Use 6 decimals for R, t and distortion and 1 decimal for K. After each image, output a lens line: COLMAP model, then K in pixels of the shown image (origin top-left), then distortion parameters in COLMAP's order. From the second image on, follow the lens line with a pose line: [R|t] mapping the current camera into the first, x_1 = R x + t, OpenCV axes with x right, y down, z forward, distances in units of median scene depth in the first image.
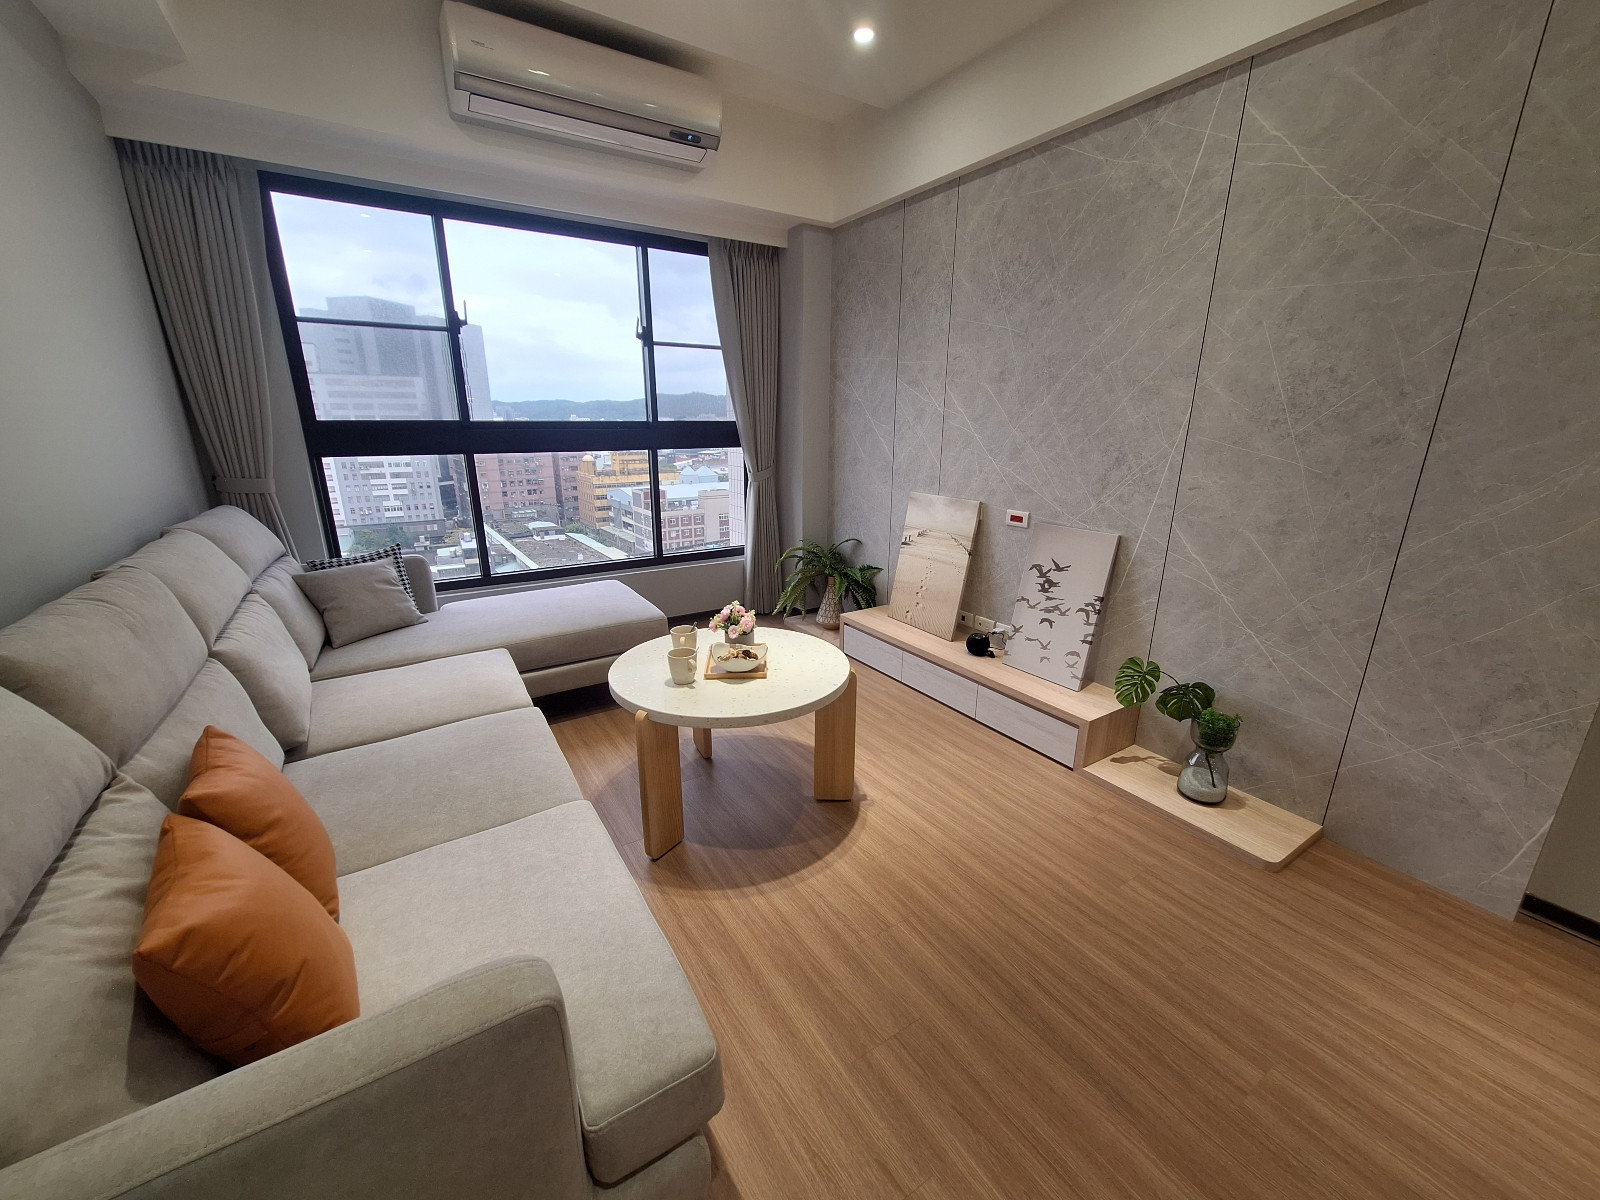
lens RADIAL K [[630.9, 0, 806.0], [0, 630.9, 597.7], [0, 0, 1]] dist [0.001808, 0.000627]
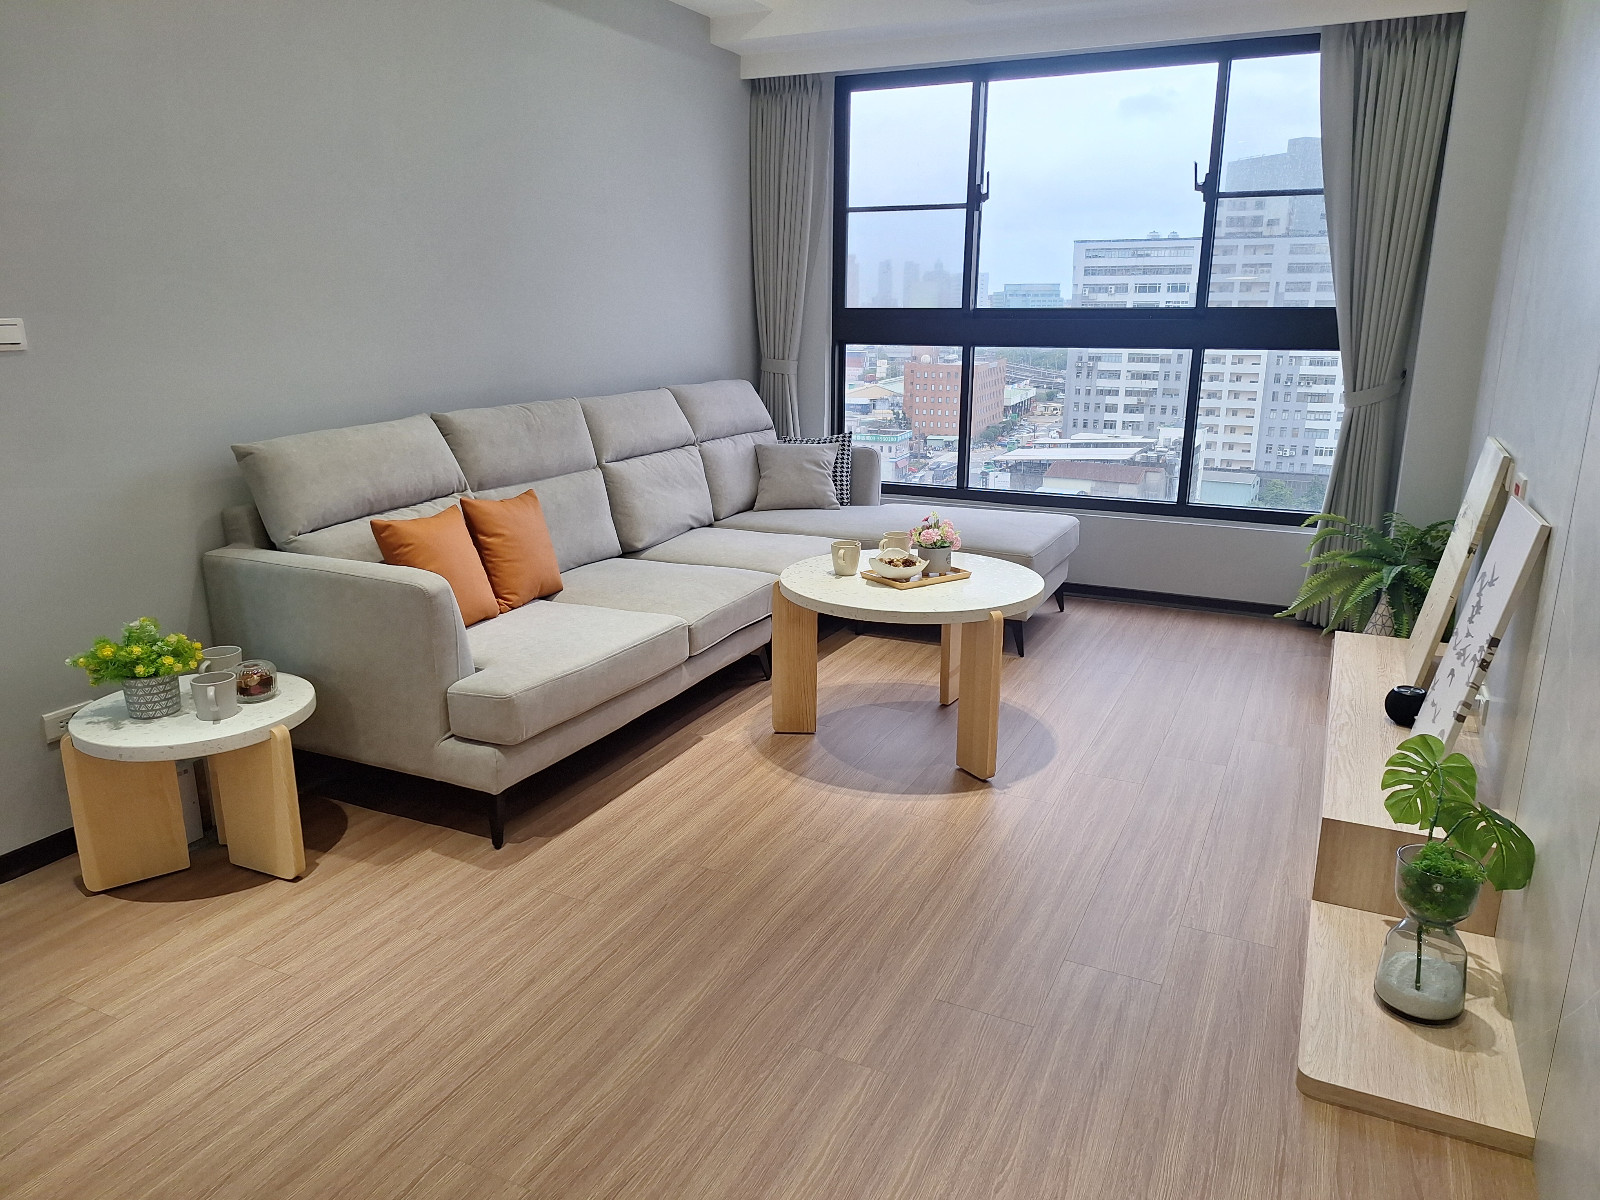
lens RADIAL K [[1107.8, 0, 811.2], [0, 1107.8, 595.4], [0, 0, 1]] dist [0.052506, -0.016695]
pose [[0.528809, 0.213815, -0.821367, 1.053295], [-0.232970, 0.967144, 0.101774, 0.002502], [0.816141, 0.137535, 0.561247, 0.003481]]
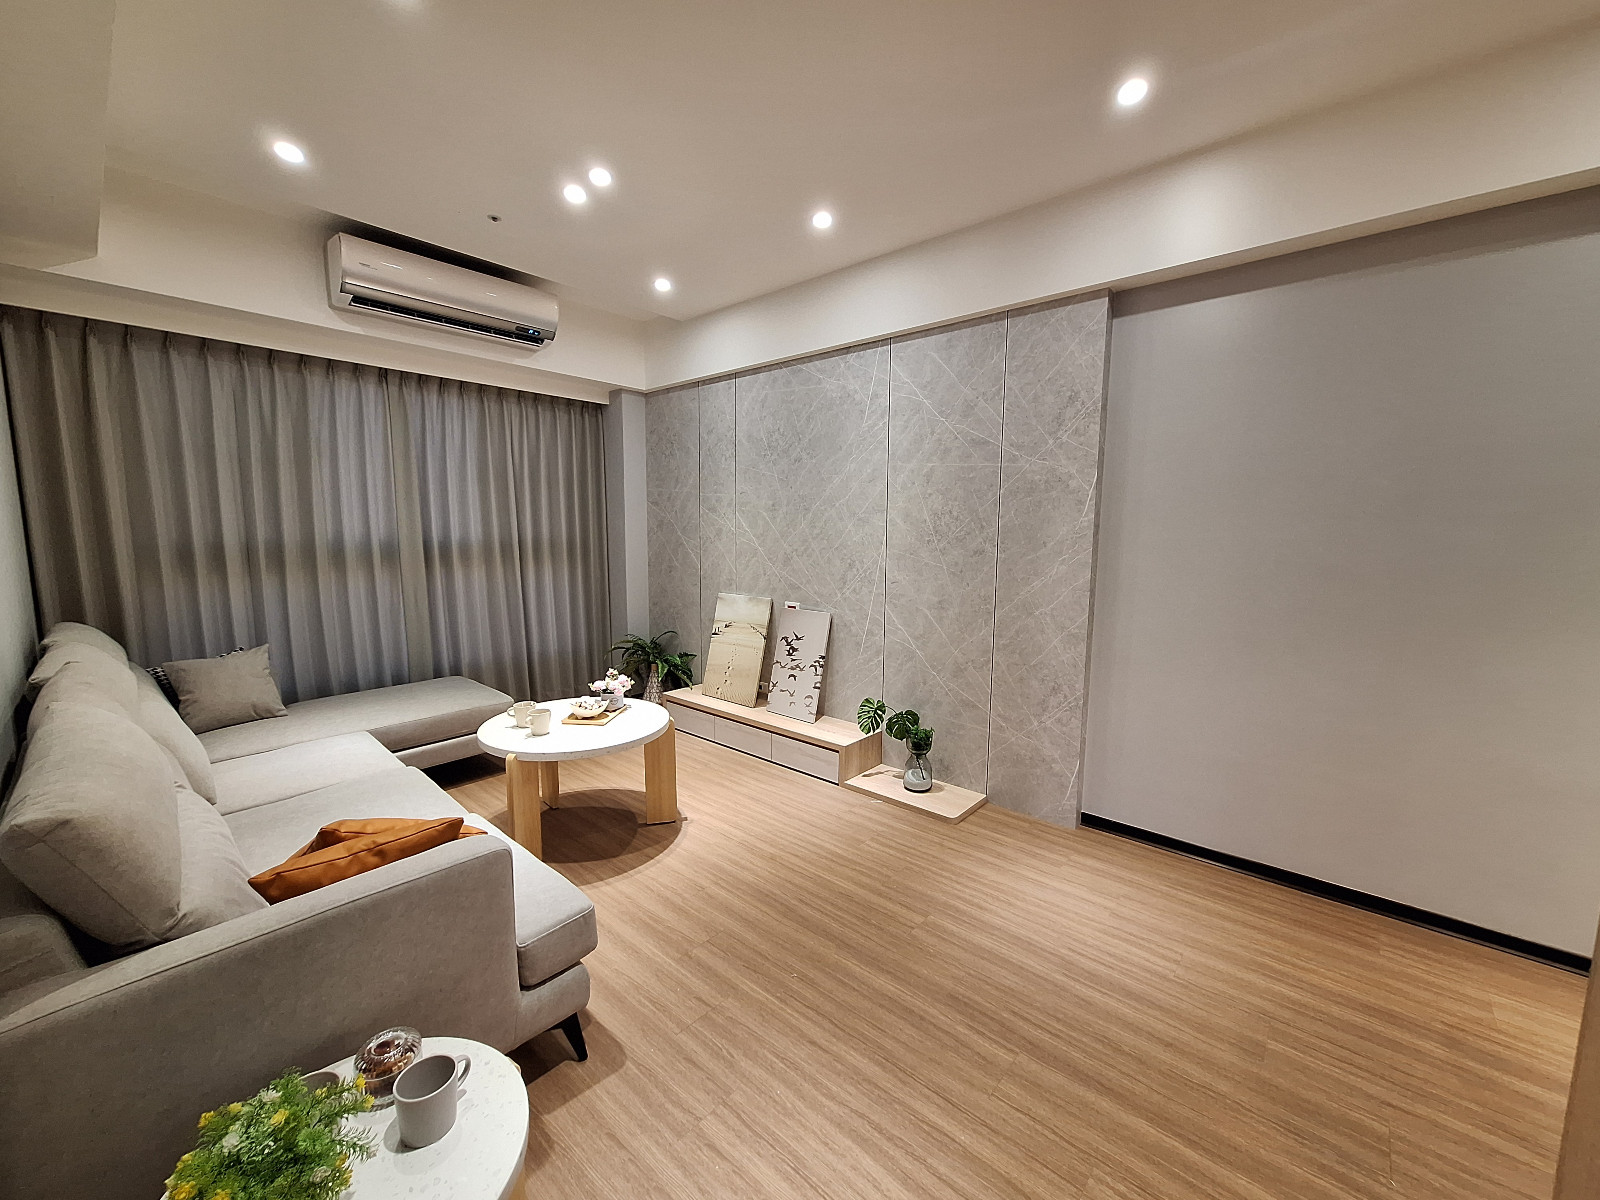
lens RADIAL K [[630.9, 0, 805.5], [0, 630.9, 602.7], [0, 0, 1]] dist [0.001808, 0.000627]
pose [[0.961276, -0.030271, 0.273921, -0.013923], [0.072882, 0.986485, -0.146750, 0.084338], [-0.265777, 0.161031, 0.950490, -0.390597]]
